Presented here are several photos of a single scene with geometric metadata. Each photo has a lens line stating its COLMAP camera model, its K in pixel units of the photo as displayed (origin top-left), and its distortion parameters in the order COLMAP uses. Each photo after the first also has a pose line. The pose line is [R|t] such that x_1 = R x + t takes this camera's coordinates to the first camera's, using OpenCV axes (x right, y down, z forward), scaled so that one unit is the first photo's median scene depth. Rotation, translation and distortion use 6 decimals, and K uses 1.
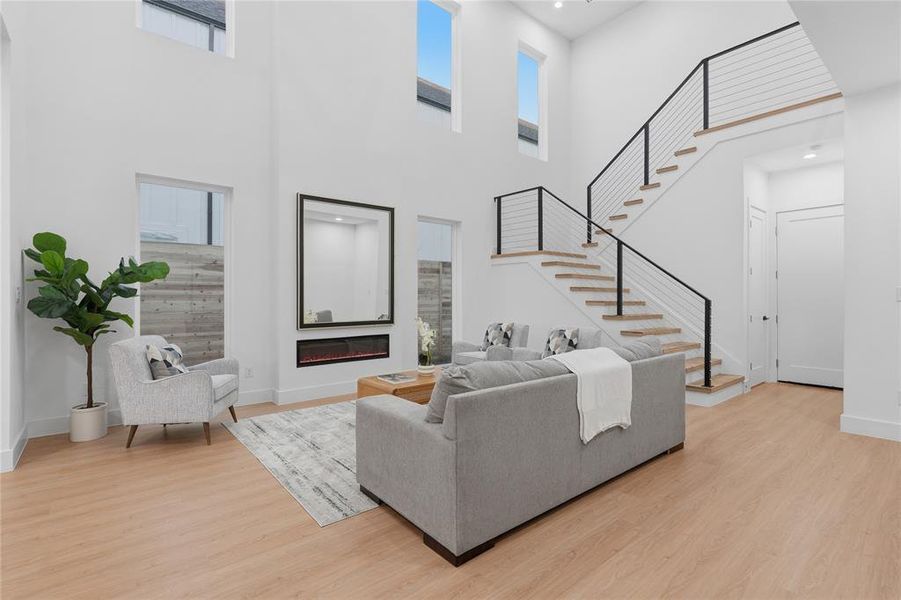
lens RADIAL K [[418.9, 0, 446.3], [0, 418.9, 298.7], [0, 0, 1]] dist [-0.001944, 0.000389]
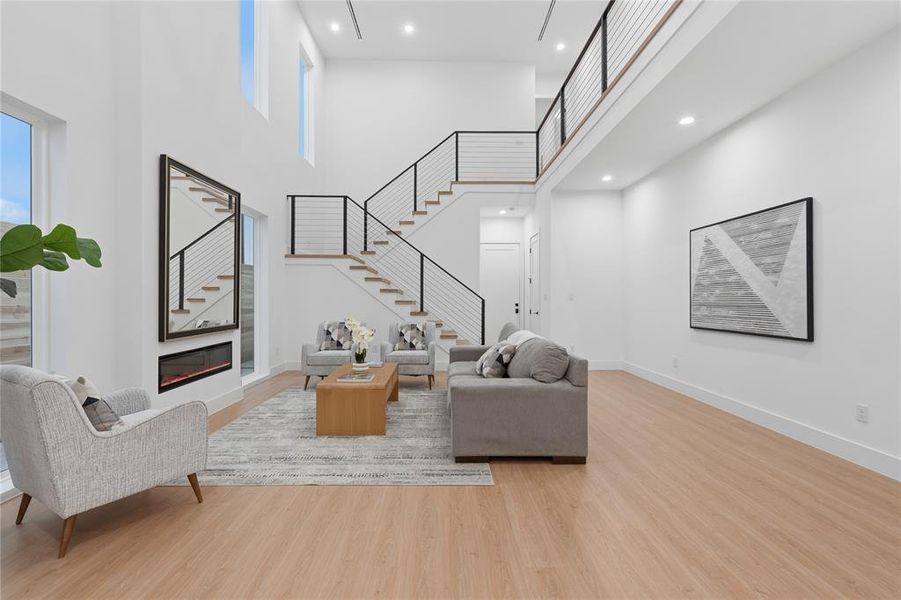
lens RADIAL K [[418.9, 0, 446.3], [0, 418.9, 298.7], [0, 0, 1]] dist [-0.001944, 0.000389]
pose [[0.626231, 0.000123, 0.779638, -0.601855], [0.002908, 0.999993, -0.002494, 0.003081], [-0.779632, 0.003829, 0.626226, 0.155488]]
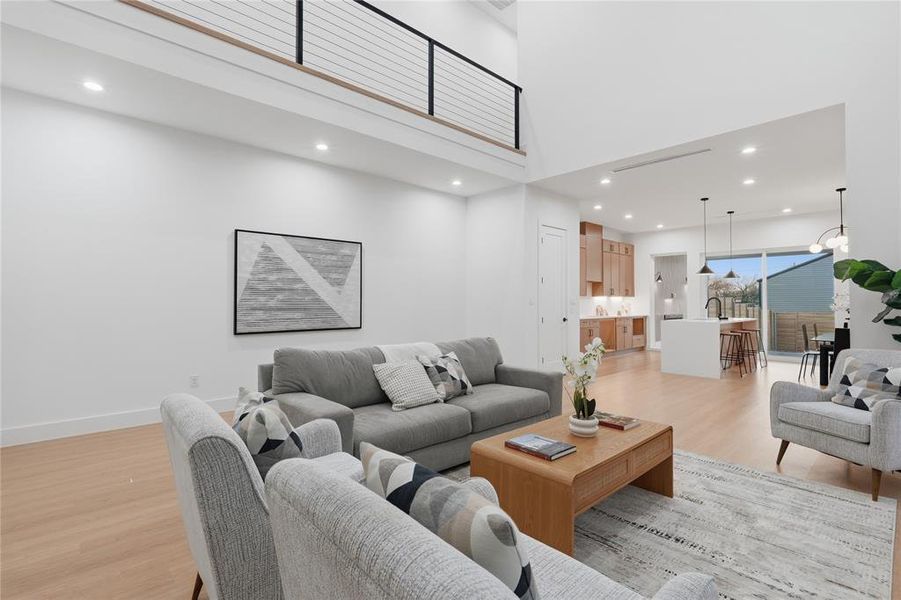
lens RADIAL K [[423.9, 0, 447.6], [0, 423.9, 293.2], [0, 0, 1]] dist [-0.000206, 0.000501]
pose [[-0.997936, -0.002876, -0.064145, 0.151971], [-0.001867, 0.999874, -0.015788, -0.005727], [0.064182, -0.015636, -0.997816, 1.319080]]
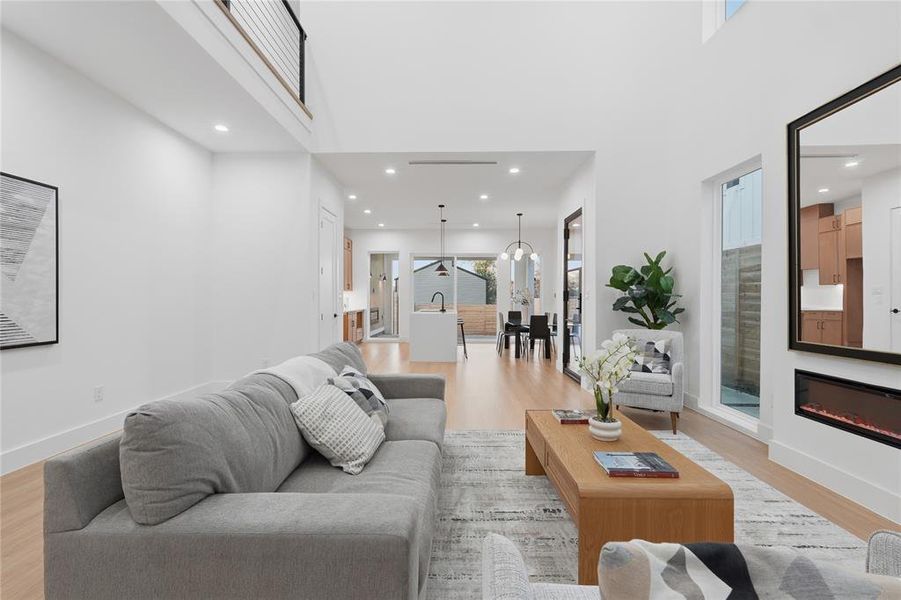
lens RADIAL K [[418.9, 0, 446.3], [0, 418.9, 298.7], [0, 0, 1]] dist [-0.001944, 0.000389]
pose [[-0.648632, 0.001329, -0.761101, 0.419728], [-0.005639, 0.999963, 0.006552, -0.001945], [0.761082, 0.008541, -0.648600, 0.994853]]
